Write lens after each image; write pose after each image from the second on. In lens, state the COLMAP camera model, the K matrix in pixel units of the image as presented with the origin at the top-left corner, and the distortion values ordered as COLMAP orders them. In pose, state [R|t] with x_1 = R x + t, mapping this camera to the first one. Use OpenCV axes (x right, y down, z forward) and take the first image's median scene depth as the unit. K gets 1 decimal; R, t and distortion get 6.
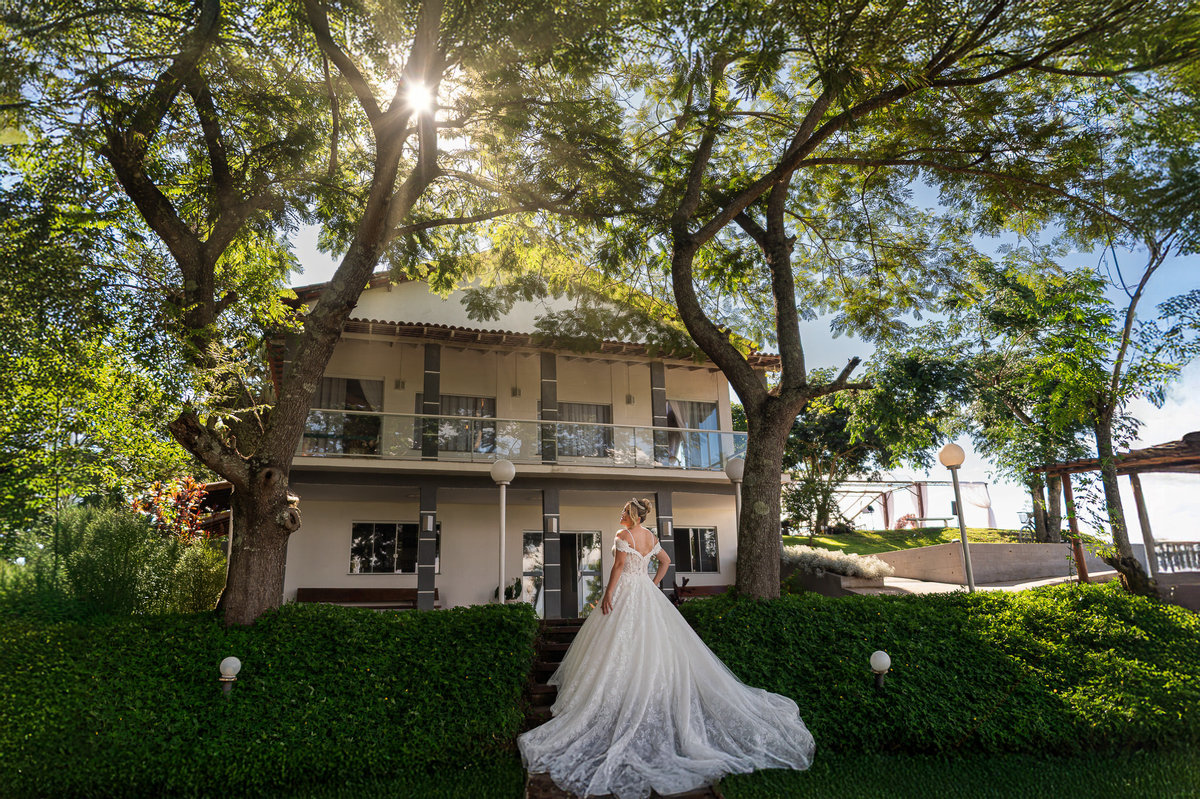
lens RADIAL K [[816.4, 0, 585.2], [0, 816.4, 414.1], [0, 0, 1]] dist [0.000308, -0.001330]
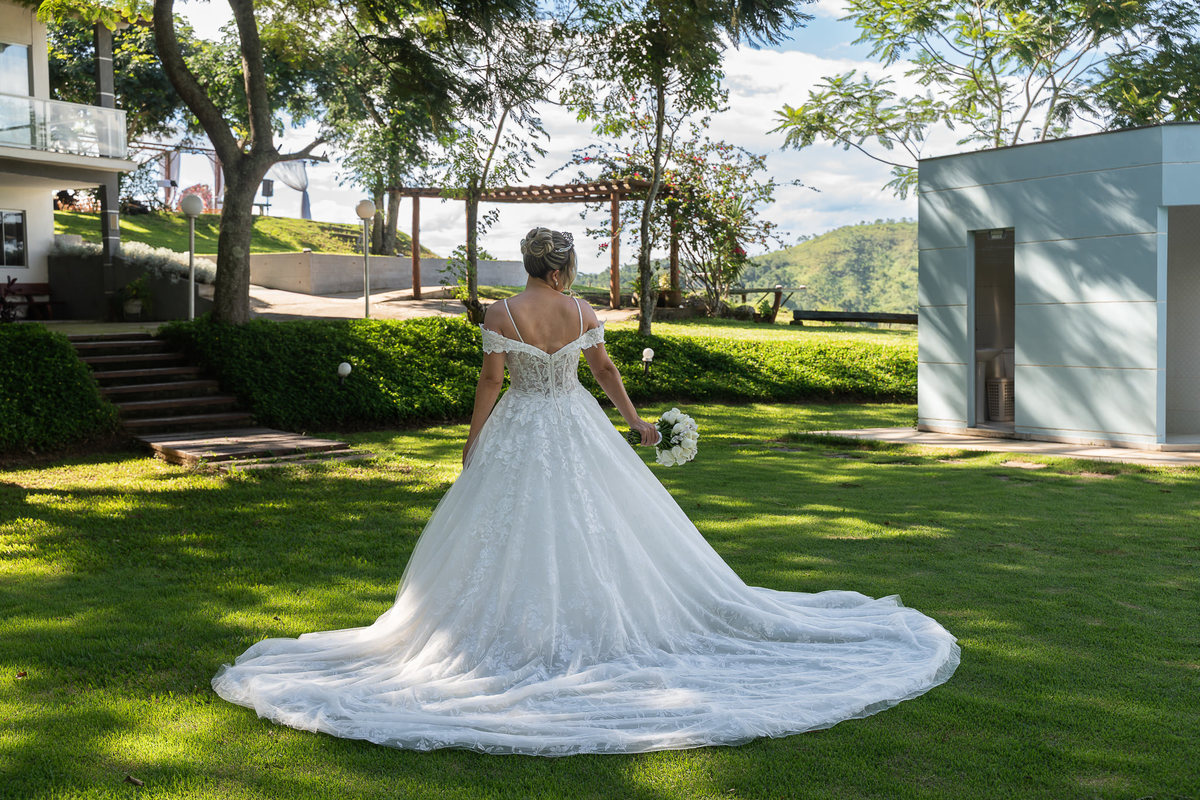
lens RADIAL K [[1314.7, 0, 597.7], [0, 1314.7, 401.7], [0, 0, 1]] dist [-0.007869, 0.000000]
pose [[0.753414, -0.025553, 0.657050, -0.331650], [-0.179095, 0.953492, 0.242443, -0.119950], [-0.632687, -0.300334, 0.713797, -0.402893]]
